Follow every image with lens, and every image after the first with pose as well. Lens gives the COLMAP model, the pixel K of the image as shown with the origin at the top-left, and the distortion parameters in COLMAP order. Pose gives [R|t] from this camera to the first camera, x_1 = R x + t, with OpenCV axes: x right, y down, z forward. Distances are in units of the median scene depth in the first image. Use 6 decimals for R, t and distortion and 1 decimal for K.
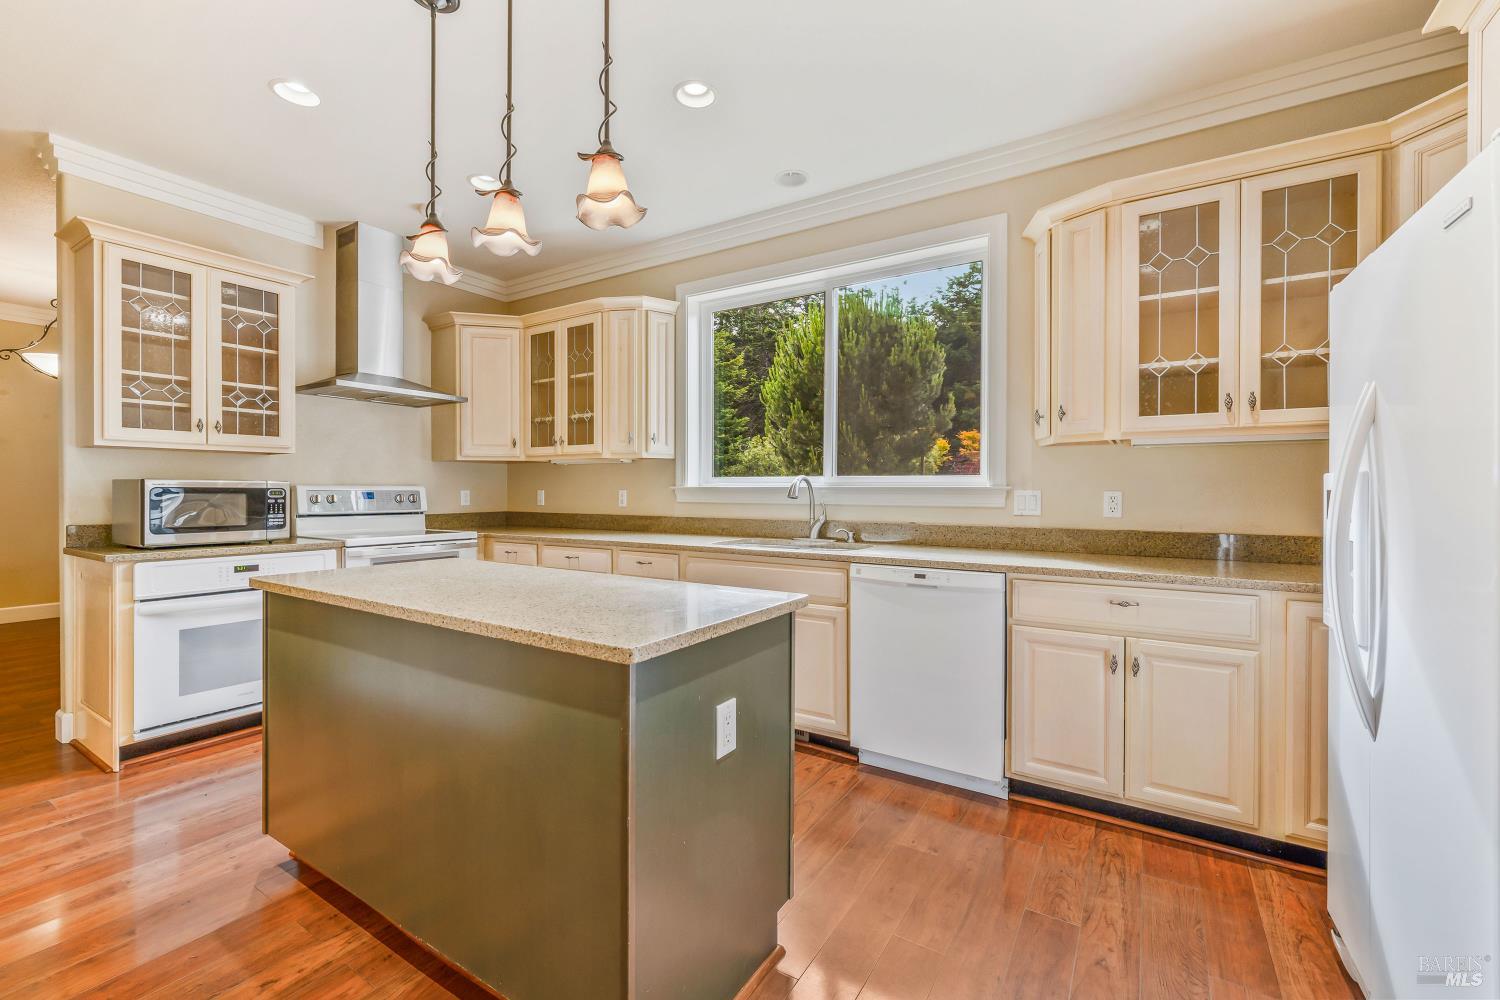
lens RADIAL K [[629.8, 0, 750.0], [0, 629.8, 500.0], [0, 0, 1]] dist [0.001454, 0.000066]
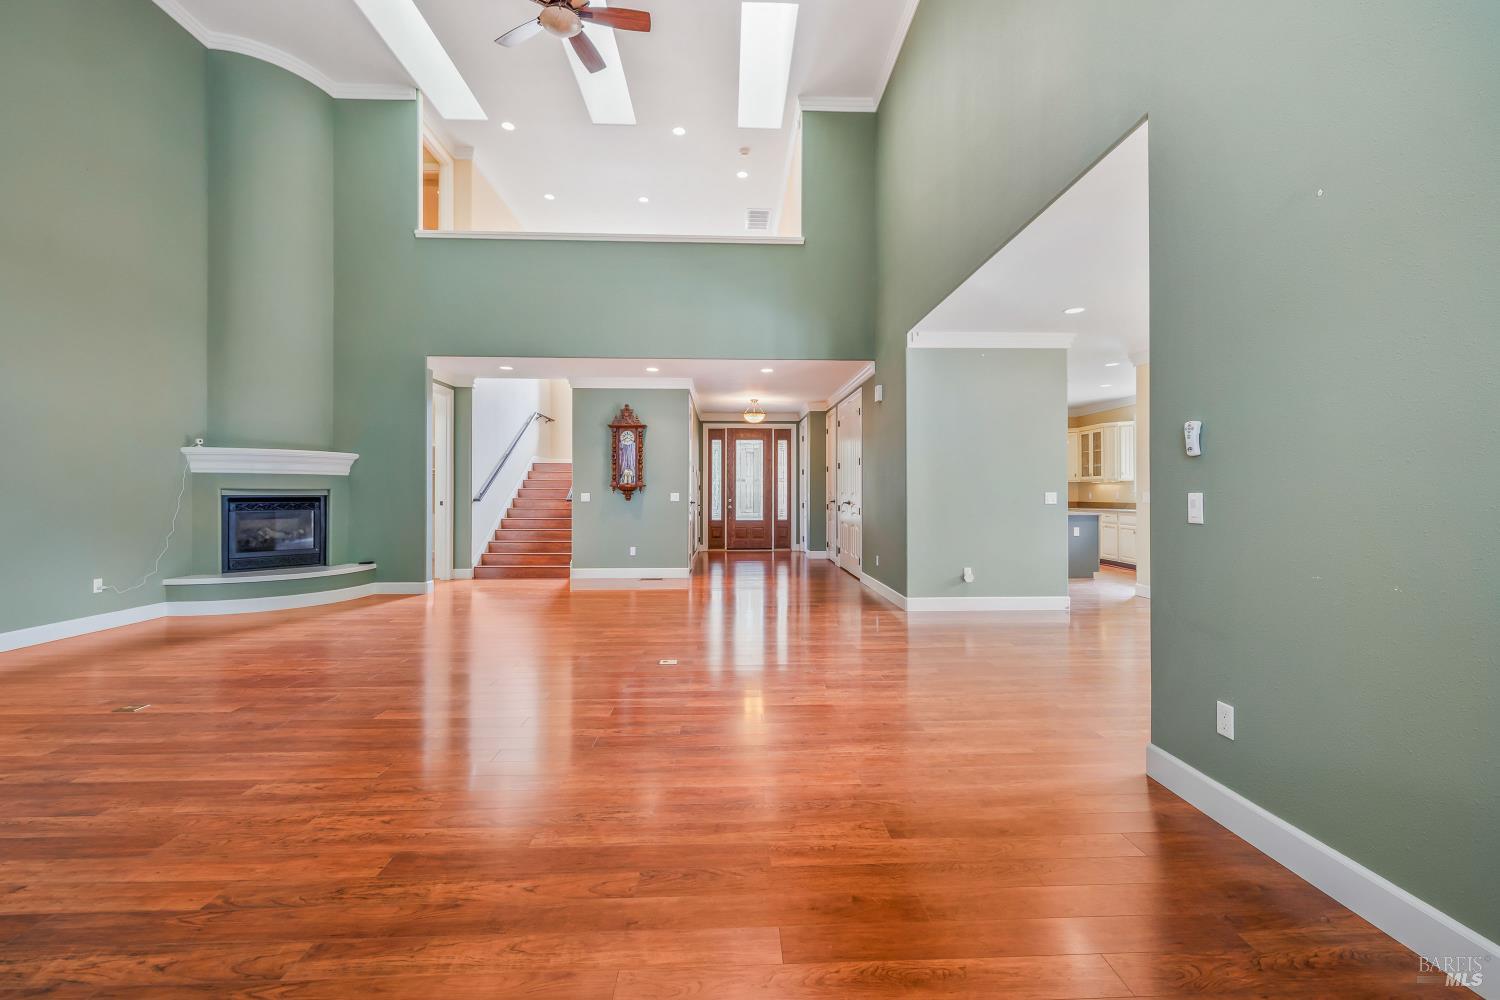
lens RADIAL K [[629.8, 0, 750.0], [0, 629.8, 500.0], [0, 0, 1]] dist [0.001454, 0.000066]
pose [[0.571431, 0.000649, -0.820650, 1.053854], [-0.001711, 0.999998, -0.000401, 0.015998], [0.820648, 0.001634, 0.571431, -1.686772]]
